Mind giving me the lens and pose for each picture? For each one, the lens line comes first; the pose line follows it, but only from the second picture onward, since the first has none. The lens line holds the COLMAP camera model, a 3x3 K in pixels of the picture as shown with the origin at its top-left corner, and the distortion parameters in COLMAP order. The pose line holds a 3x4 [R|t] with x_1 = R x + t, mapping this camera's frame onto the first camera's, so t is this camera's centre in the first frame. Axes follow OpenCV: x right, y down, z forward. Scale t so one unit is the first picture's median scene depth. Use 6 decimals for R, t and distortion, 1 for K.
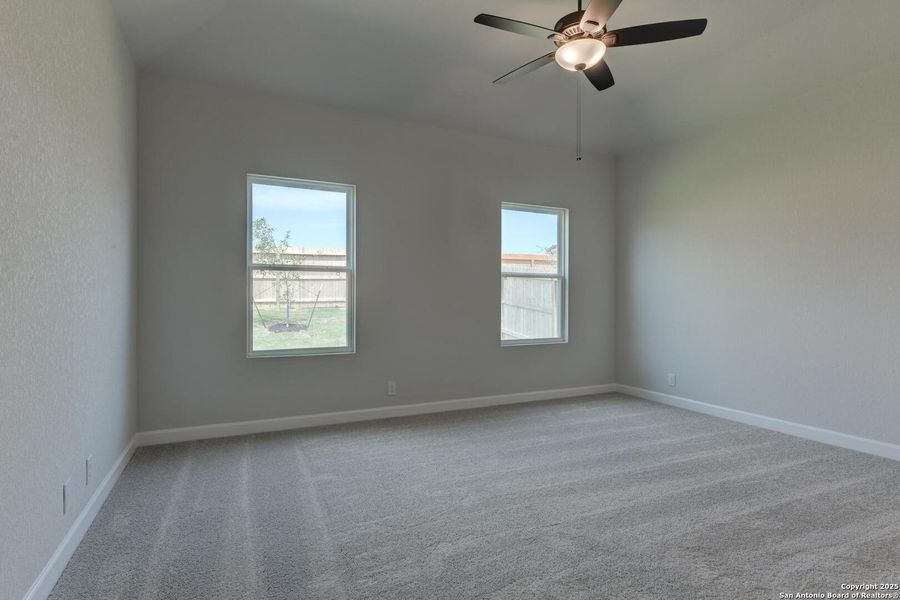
lens RADIAL K [[452.7, 0, 445.3], [0, 452.7, 300.3], [0, 0, 1]] dist [-0.004662, -0.000912]
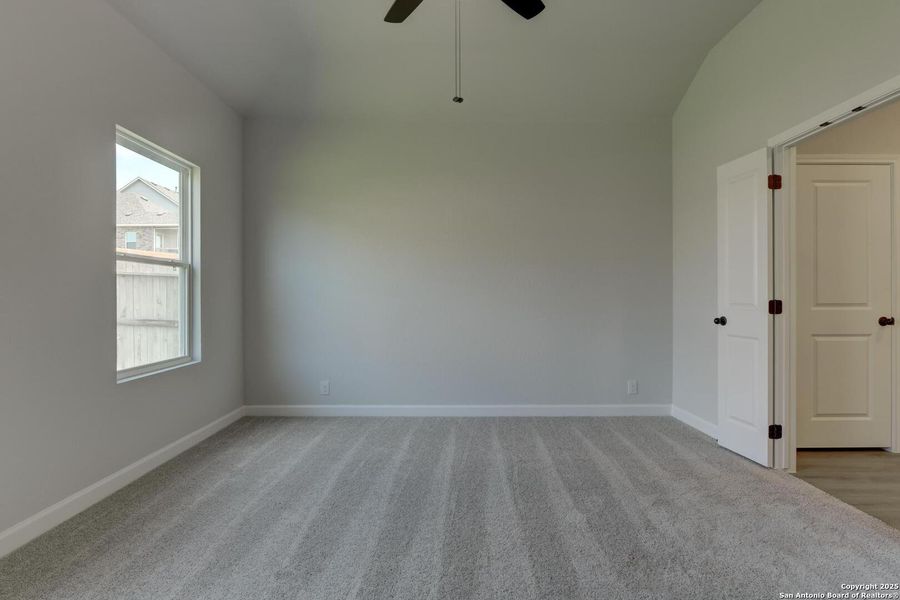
lens RADIAL K [[452.7, 0, 445.3], [0, 452.7, 300.3], [0, 0, 1]] dist [-0.004662, -0.000912]
pose [[0.437433, -0.012716, 0.899161, -0.241663], [0.009050, 0.999912, 0.009738, -0.004033], [-0.899205, 0.003878, 0.437510, 0.484717]]
